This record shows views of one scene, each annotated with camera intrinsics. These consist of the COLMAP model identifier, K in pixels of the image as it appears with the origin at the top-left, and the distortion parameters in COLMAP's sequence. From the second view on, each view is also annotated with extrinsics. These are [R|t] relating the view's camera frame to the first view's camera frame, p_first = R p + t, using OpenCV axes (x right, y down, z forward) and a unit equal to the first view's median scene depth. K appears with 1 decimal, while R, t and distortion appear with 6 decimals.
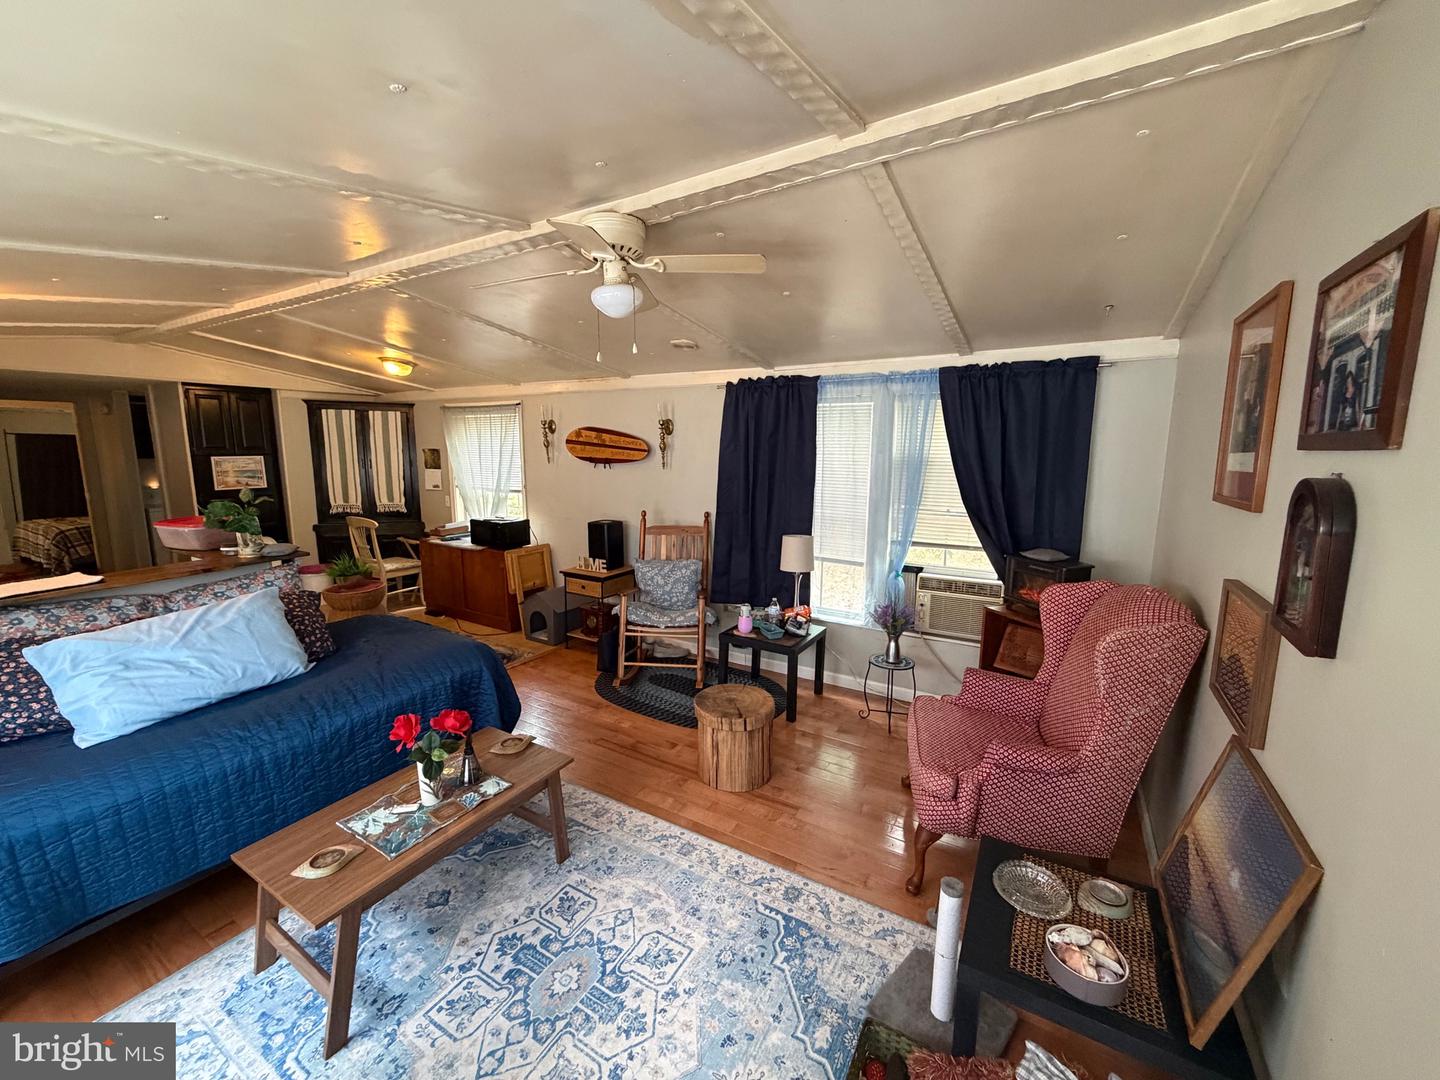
lens RADIAL K [[578.3, 0, 713.2], [0, 578.3, 536.8], [0, 0, 1]] dist [0.000456, 0.000144]
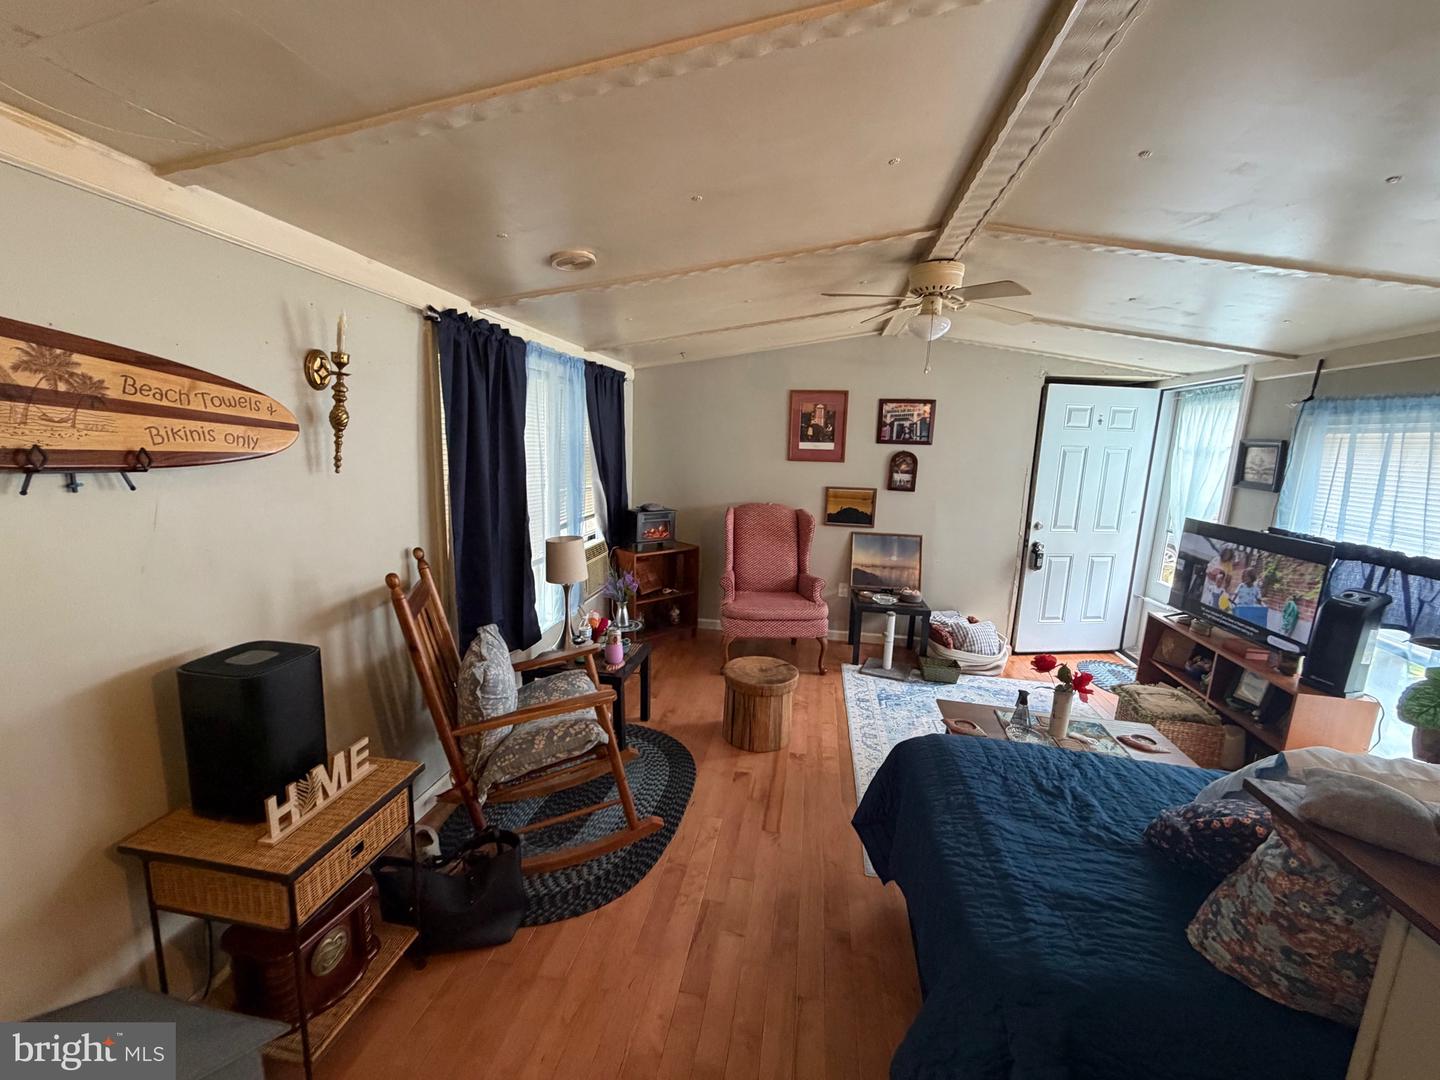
lens RADIAL K [[578.3, 0, 714.1], [0, 578.3, 538.9], [0, 0, 1]] dist [0.000456, 0.000144]
pose [[-0.361360, -0.171212, 0.916573, -0.625065], [0.107360, 0.968820, 0.223298, -0.147795], [-0.926225, 0.179094, -0.331711, 0.982419]]
